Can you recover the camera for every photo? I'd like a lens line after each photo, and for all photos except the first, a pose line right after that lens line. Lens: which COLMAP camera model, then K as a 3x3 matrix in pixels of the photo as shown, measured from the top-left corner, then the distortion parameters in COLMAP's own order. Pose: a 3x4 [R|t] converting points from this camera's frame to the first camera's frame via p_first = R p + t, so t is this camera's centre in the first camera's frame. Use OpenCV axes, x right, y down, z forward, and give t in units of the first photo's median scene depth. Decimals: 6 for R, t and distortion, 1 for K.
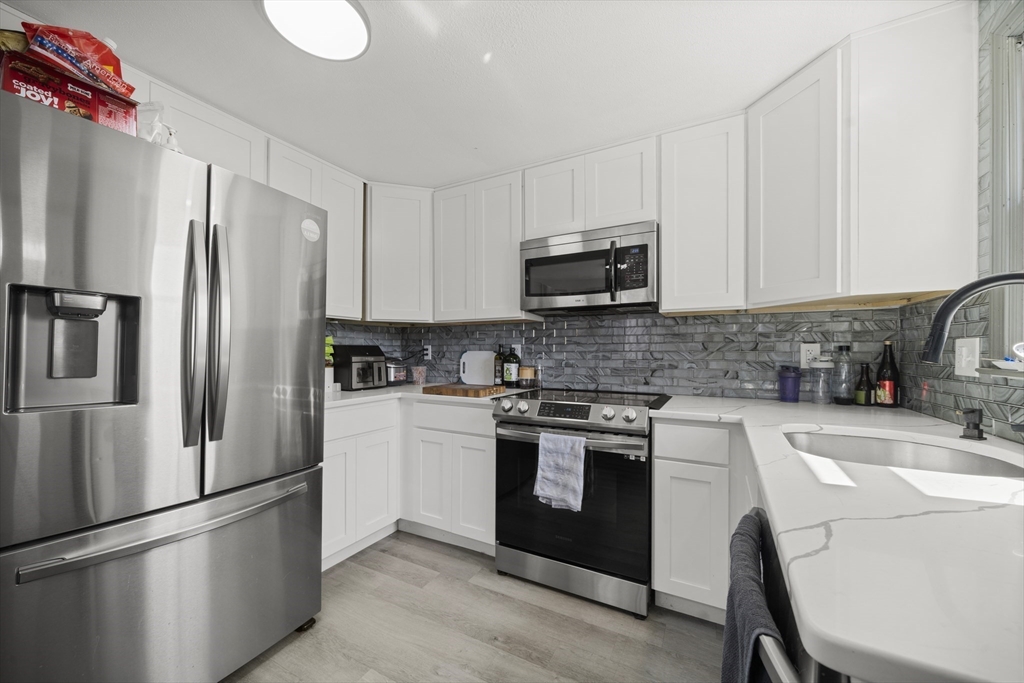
lens RADIAL K [[382.2, 0, 511.3], [0, 382.2, 347.4], [0, 0, 1]] dist [-0.002409, -0.000198]
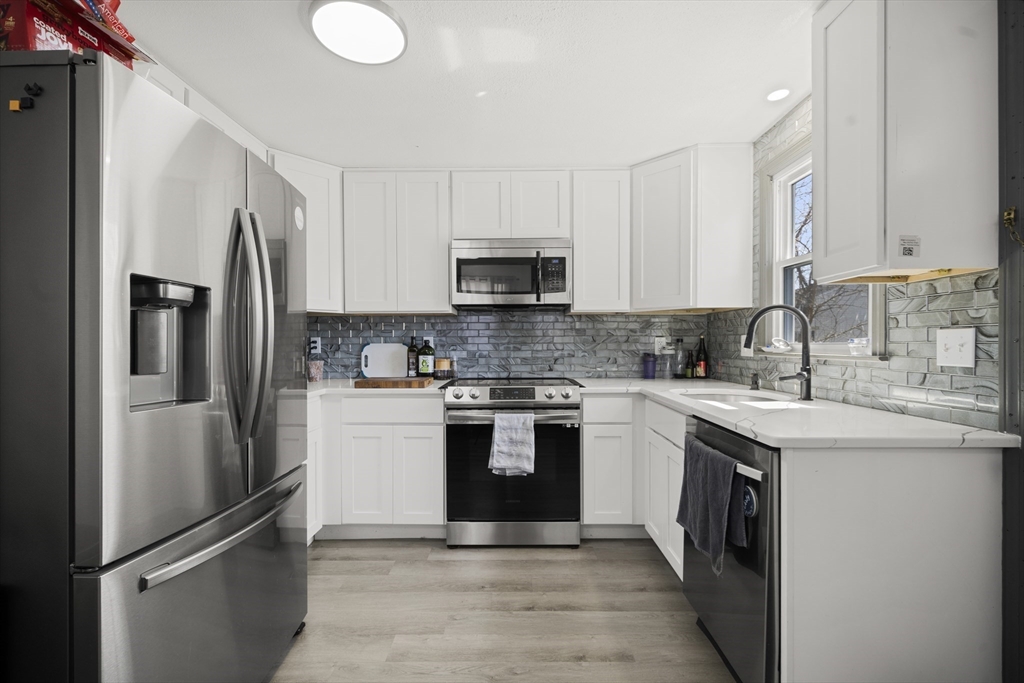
lens RADIAL K [[441.4, 0, 512.0], [0, 441.4, 341.5], [0, 0, 1]] dist [0.001049, 0.000060]
pose [[0.882162, -0.002289, 0.470940, -0.480169], [-0.000649, 0.999981, 0.006076, -0.003685], [-0.470945, -0.005665, 0.882144, -0.192633]]
